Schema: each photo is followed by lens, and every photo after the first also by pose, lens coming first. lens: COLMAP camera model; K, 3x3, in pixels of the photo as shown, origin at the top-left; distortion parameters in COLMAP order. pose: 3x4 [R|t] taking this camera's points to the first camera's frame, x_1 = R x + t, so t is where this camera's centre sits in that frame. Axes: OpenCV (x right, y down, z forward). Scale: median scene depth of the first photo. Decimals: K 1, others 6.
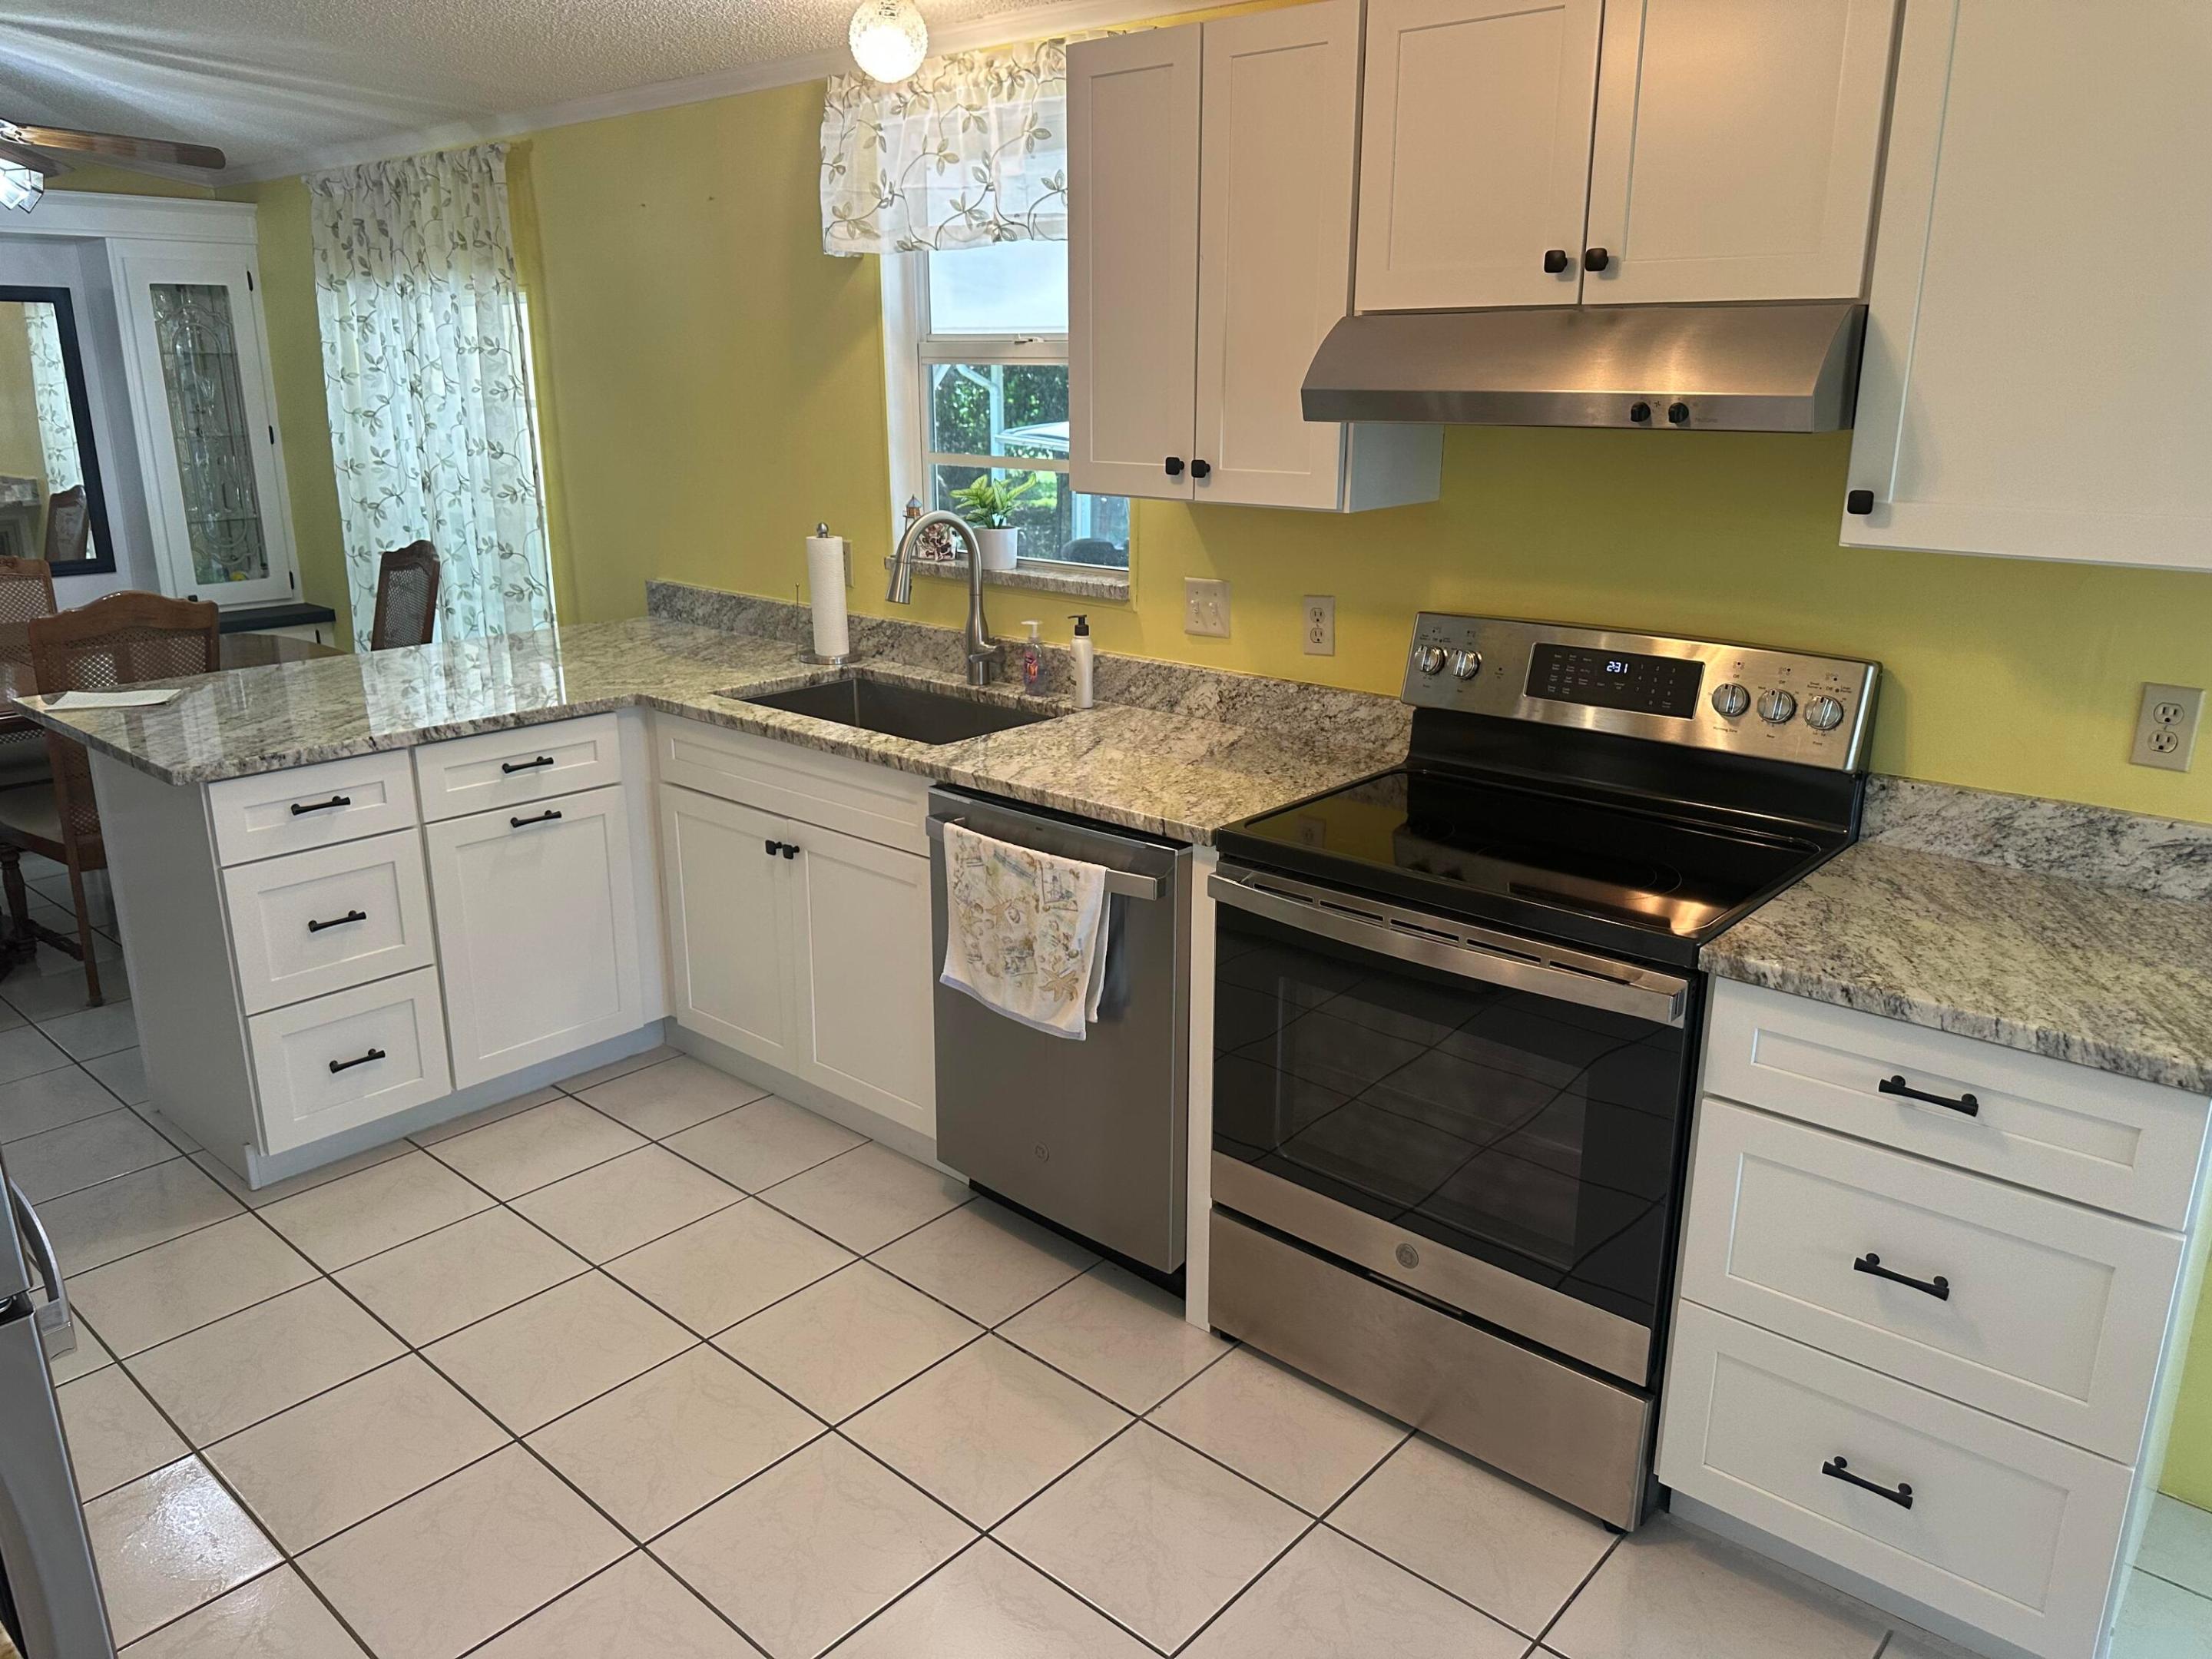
lens RADIAL K [[1570.7, 0, 1098.2], [0, 1570.7, 817.5], [0, 0, 1]] dist [-0.001544, -0.003450]
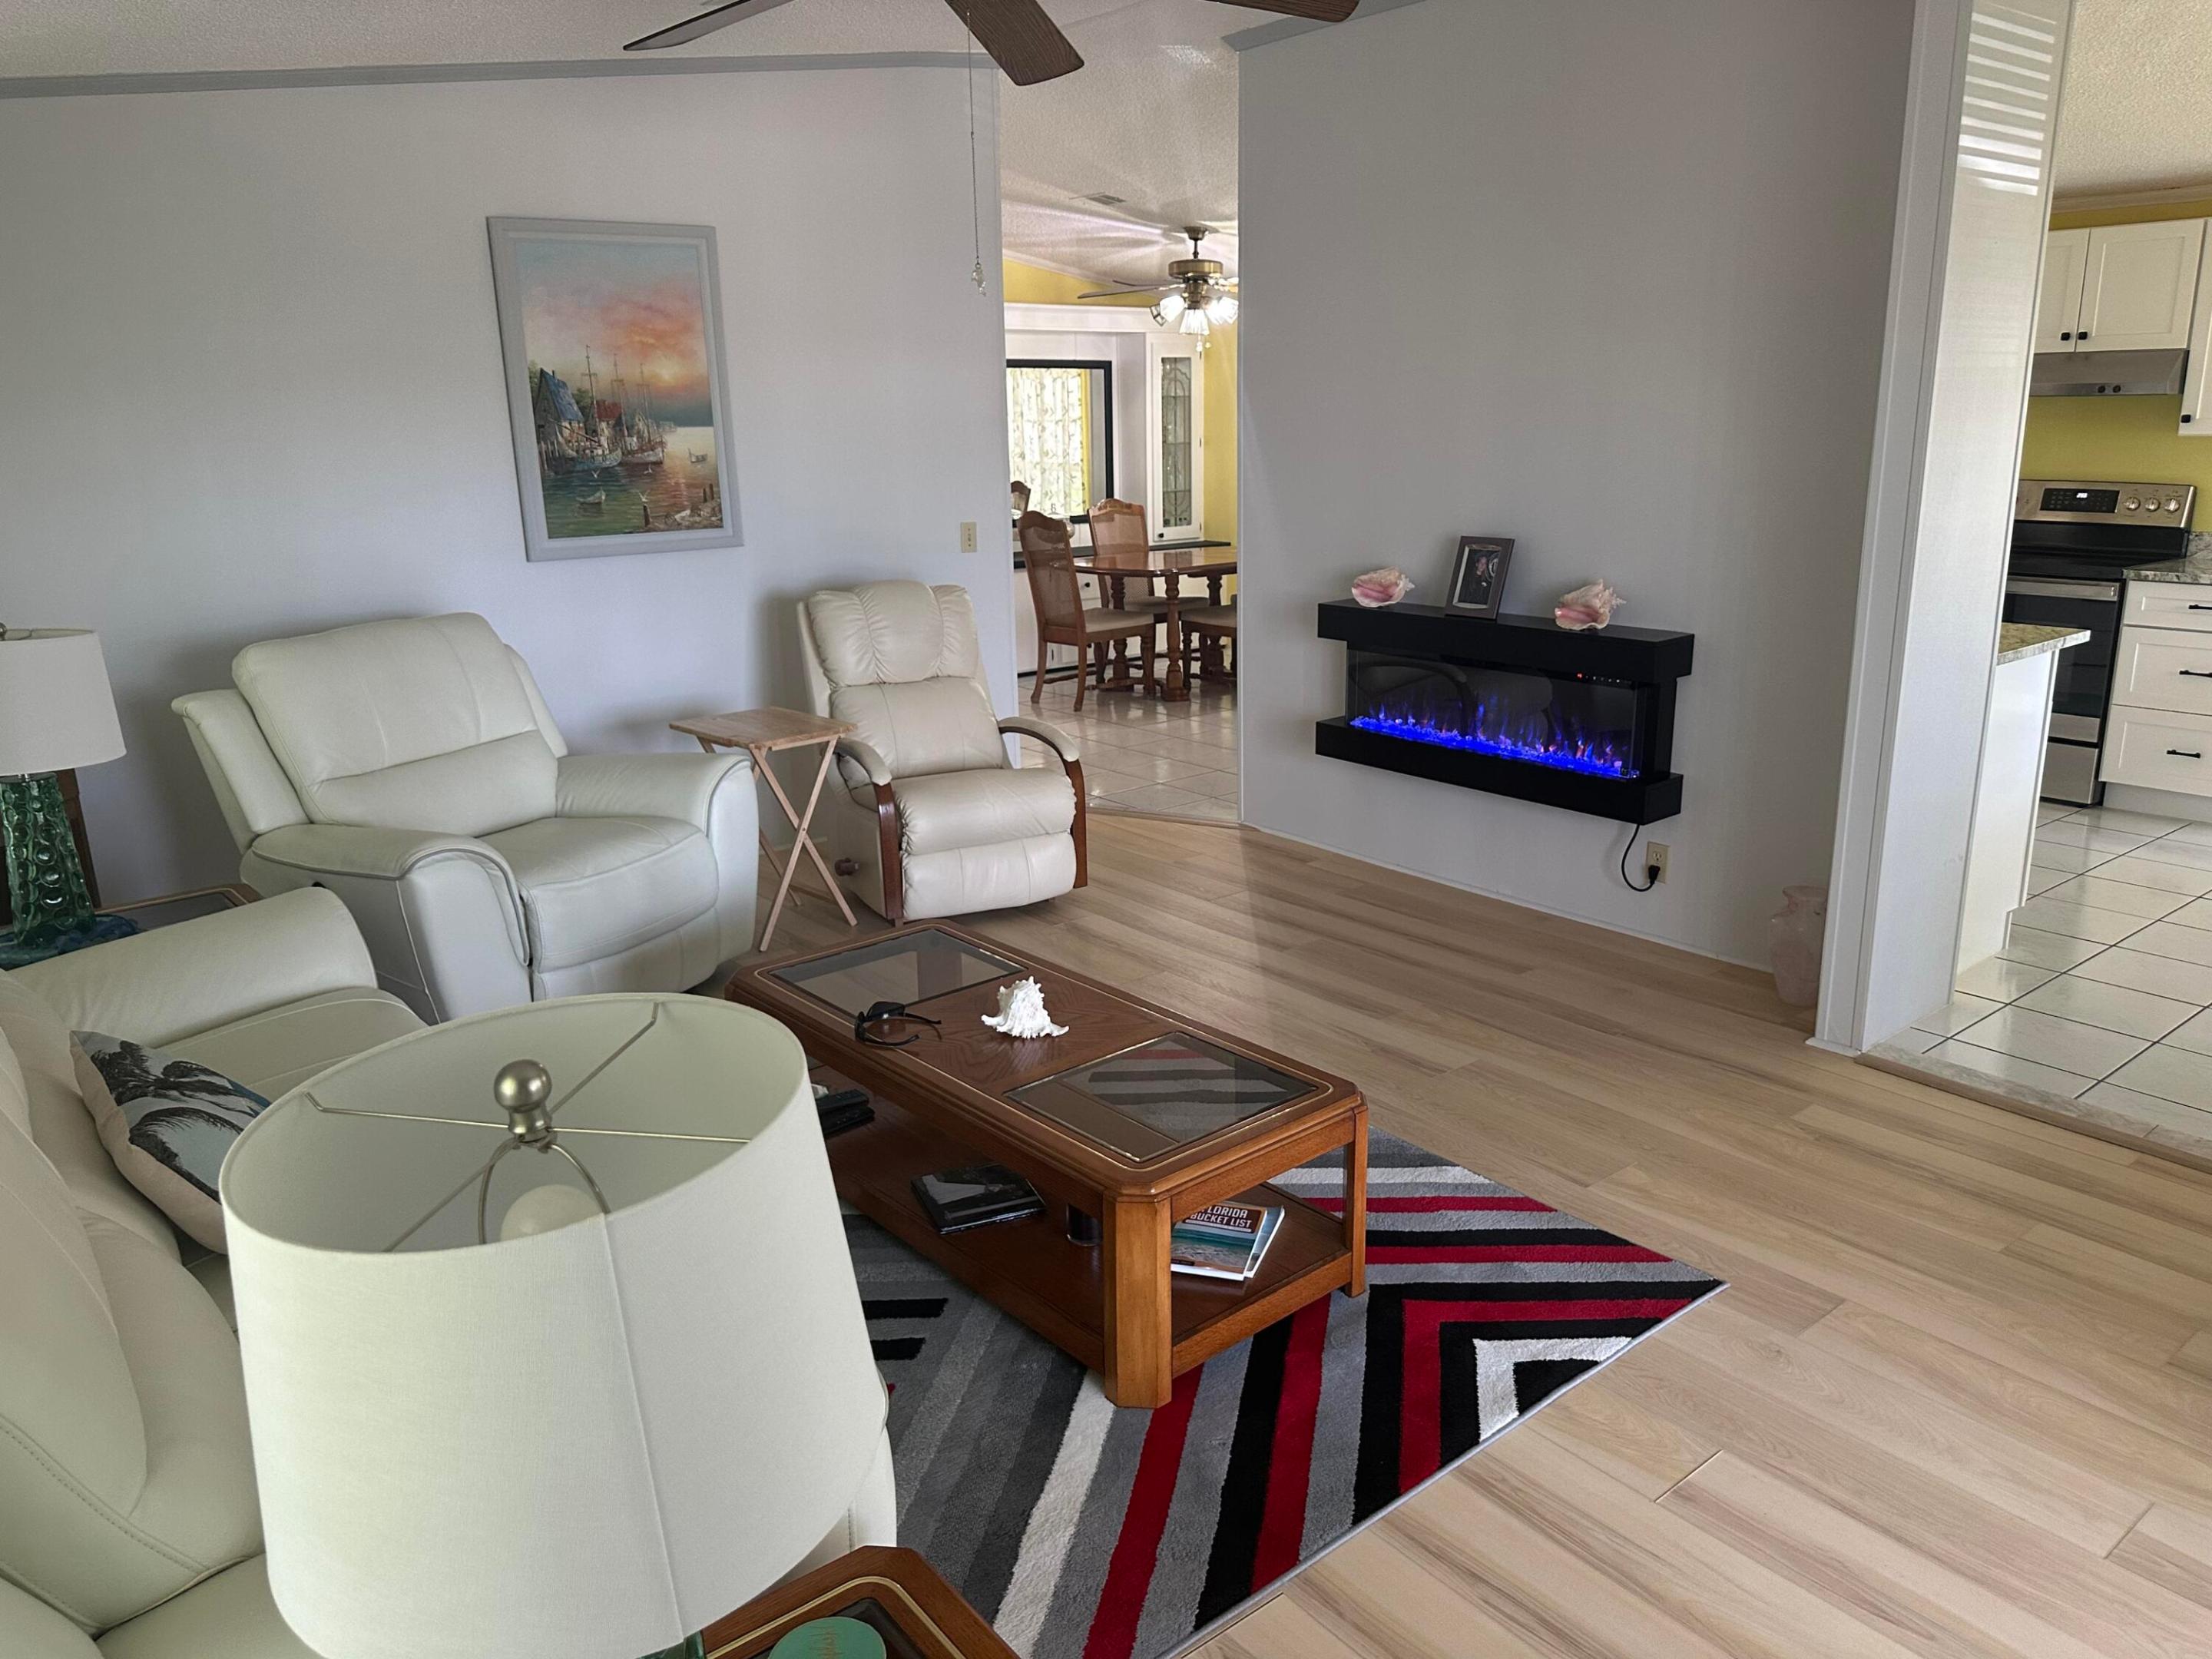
lens RADIAL K [[1570.7, 0, 1127.5], [0, 1570.7, 838.6], [0, 0, 1]] dist [-0.001544, -0.003450]
pose [[0.986720, 0.021428, -0.161010, -0.872845], [-0.024111, 0.999601, -0.014730, 0.605864], [0.160630, 0.018416, 0.986843, -1.962970]]
